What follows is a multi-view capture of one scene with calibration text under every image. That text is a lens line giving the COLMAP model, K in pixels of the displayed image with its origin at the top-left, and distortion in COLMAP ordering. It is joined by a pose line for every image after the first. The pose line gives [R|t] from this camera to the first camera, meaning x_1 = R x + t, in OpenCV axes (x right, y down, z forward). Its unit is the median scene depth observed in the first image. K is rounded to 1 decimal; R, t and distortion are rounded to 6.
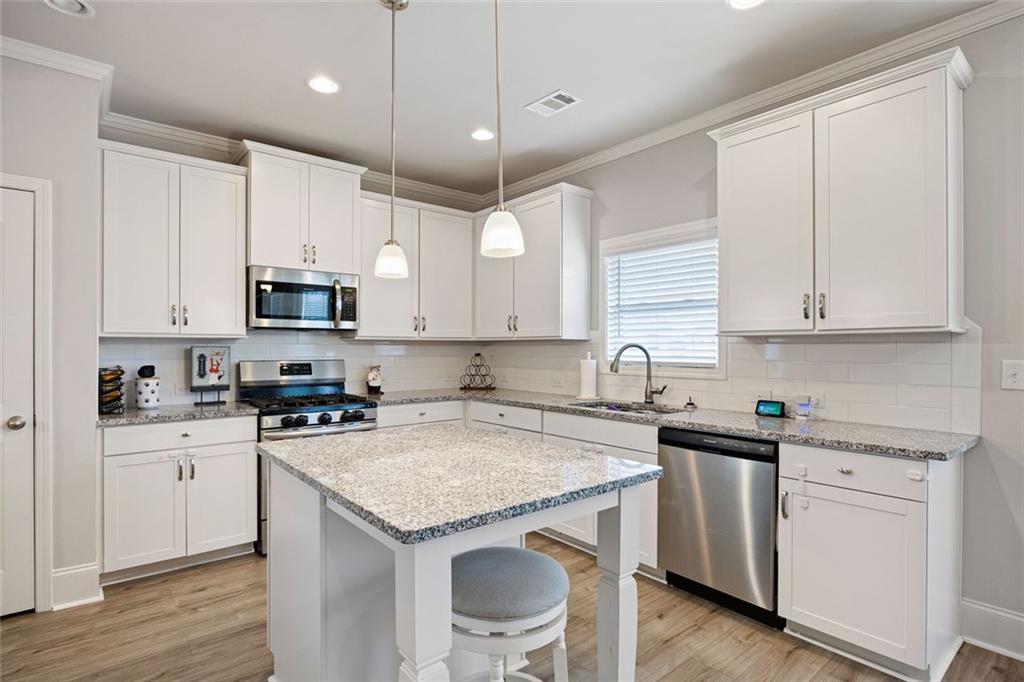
lens RADIAL K [[516.4, 0, 516.4], [0, 516.4, 342.9], [0, 0, 1]] dist [-0.011700, 0.000347]
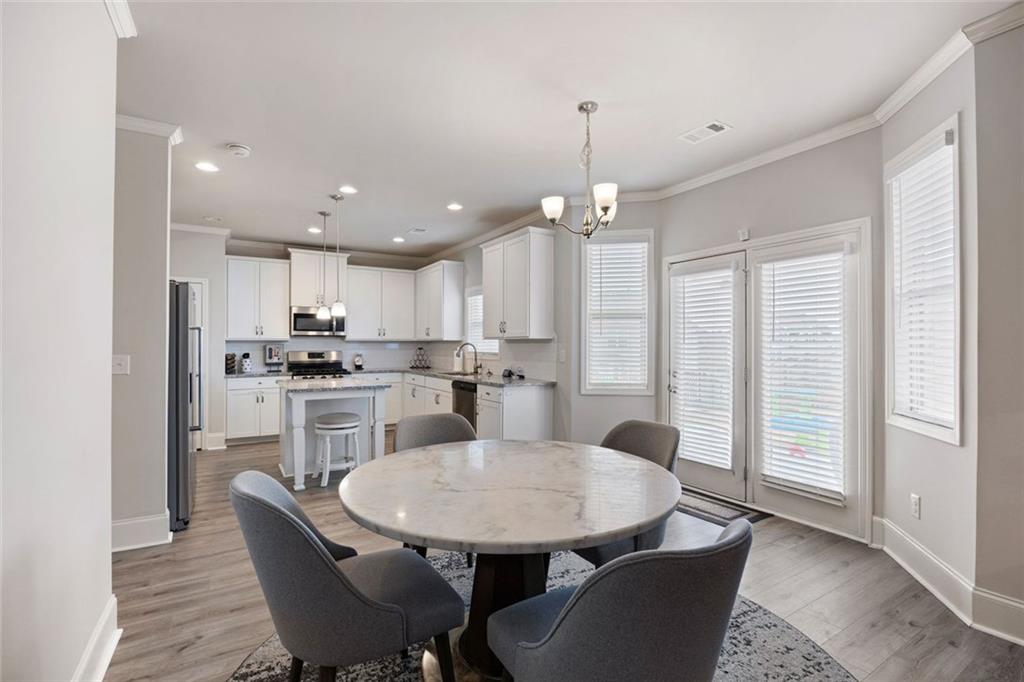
lens RADIAL K [[460.6, 0, 511.3], [0, 460.6, 338.7], [0, 0, 1]] dist [-0.003896, -0.000240]
pose [[0.989477, -0.001967, -0.144676, 0.651471], [0.001562, 0.999995, -0.002908, -0.009328], [0.144681, 0.002651, 0.989475, -0.742524]]
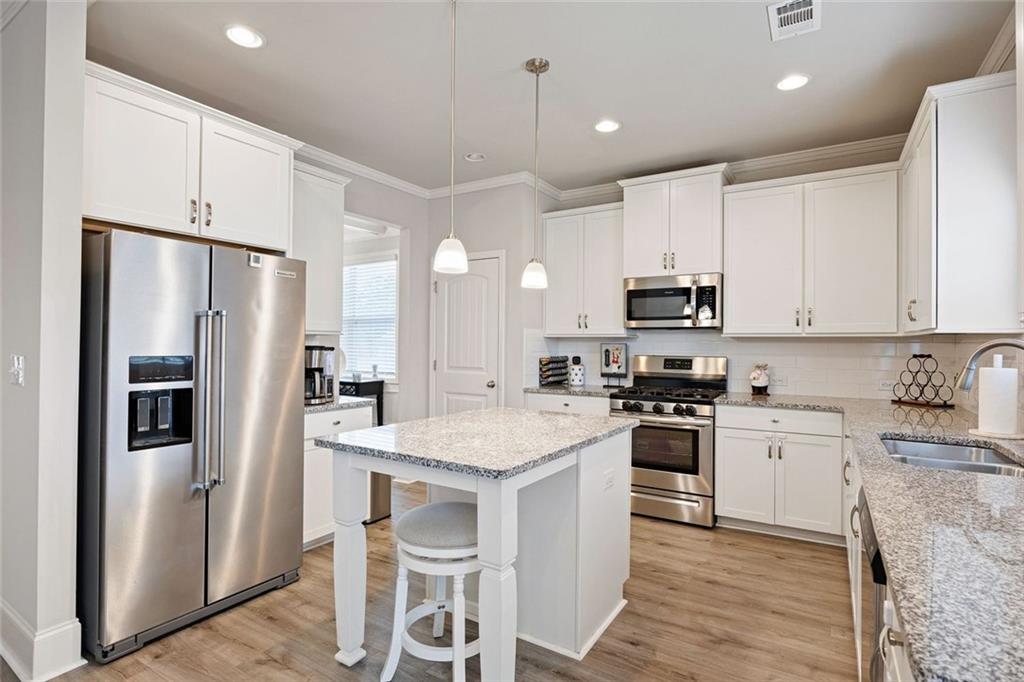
lens RADIAL K [[516.4, 0, 515.1], [0, 516.4, 335.2], [0, 0, 1]] dist [-0.011700, 0.000347]
pose [[0.310127, -0.012780, -0.950609, 0.586784], [0.002794, 0.999918, -0.012531, 0.001749], [0.950691, 0.001230, 0.310137, 0.352747]]
